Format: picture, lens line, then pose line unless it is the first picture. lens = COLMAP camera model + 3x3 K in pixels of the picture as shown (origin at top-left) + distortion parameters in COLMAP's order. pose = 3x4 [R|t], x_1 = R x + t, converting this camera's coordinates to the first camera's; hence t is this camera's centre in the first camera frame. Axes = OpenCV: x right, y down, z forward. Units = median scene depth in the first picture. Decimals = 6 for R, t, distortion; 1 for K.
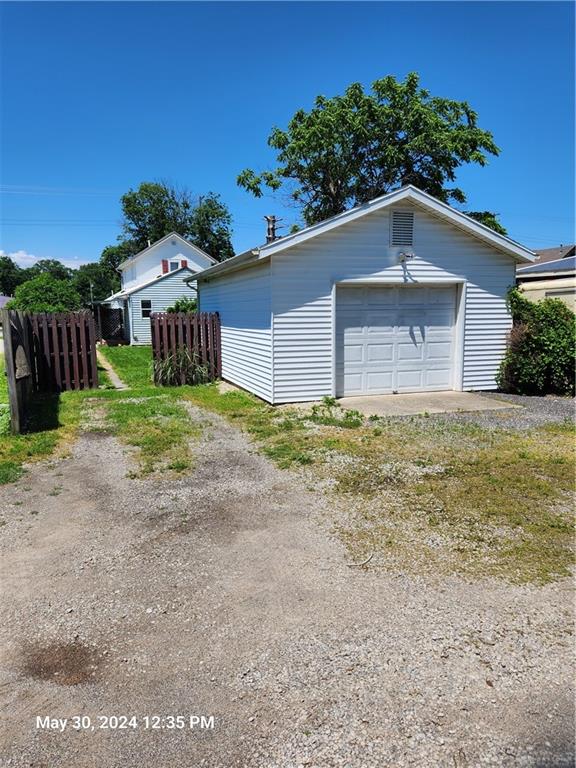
lens RADIAL K [[531.7, 0, 288.4], [0, 531.7, 379.5], [0, 0, 1]] dist [0.038942, -0.000434]
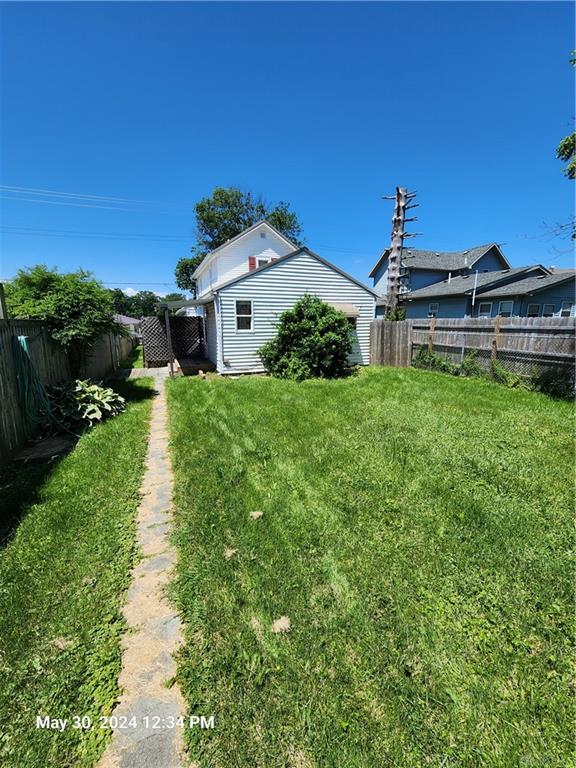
lens RADIAL K [[313.2, 0, 288.1], [0, 313.2, 385.4], [0, 0, 1]] dist [0.001989, -0.000522]
pose [[0.999974, 0.005293, -0.004911, -0.252755], [-0.004963, 0.997871, 0.065031, -0.089361], [0.005245, -0.065005, 0.997871, 0.752755]]
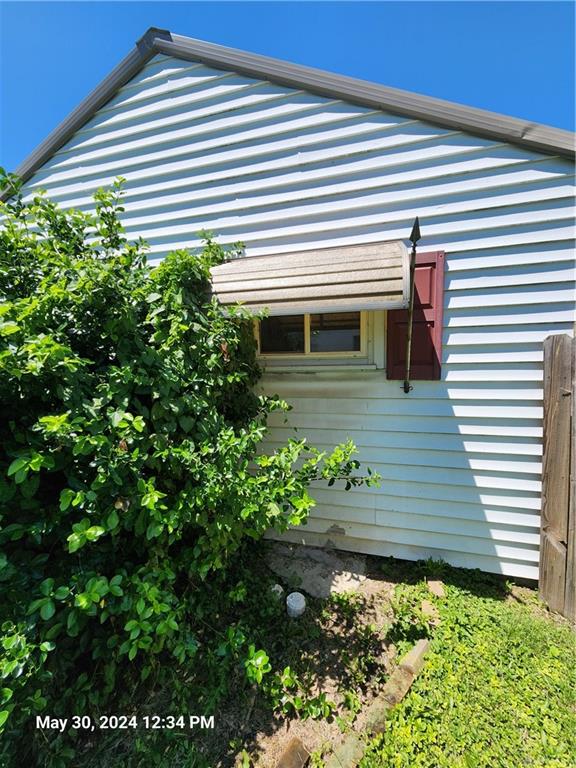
lens RADIAL K [[313.2, 0, 288.1], [0, 313.2, 385.4], [0, 0, 1]] dist [0.001989, -0.000522]
pose [[0.802879, 0.061318, -0.592980, -0.129806], [-0.048873, 0.998118, 0.037039, -0.146377], [0.594135, -0.000757, 0.804365, 1.151362]]
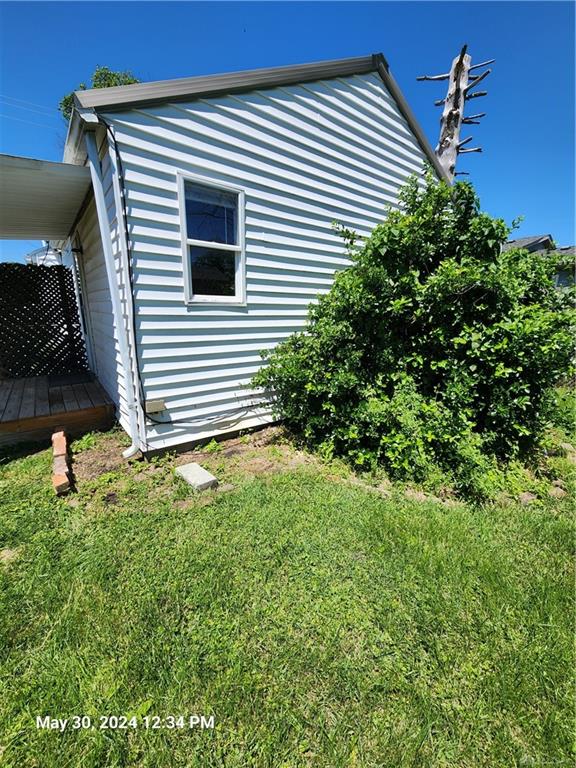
lens RADIAL K [[313.2, 0, 288.1], [0, 313.2, 385.4], [0, 0, 1]] dist [0.001989, -0.000522]
pose [[0.965186, -0.039900, 0.258505, -0.321658], [0.010583, 0.993445, 0.113821, -0.115713], [-0.261352, -0.107123, 0.959281, 1.056883]]
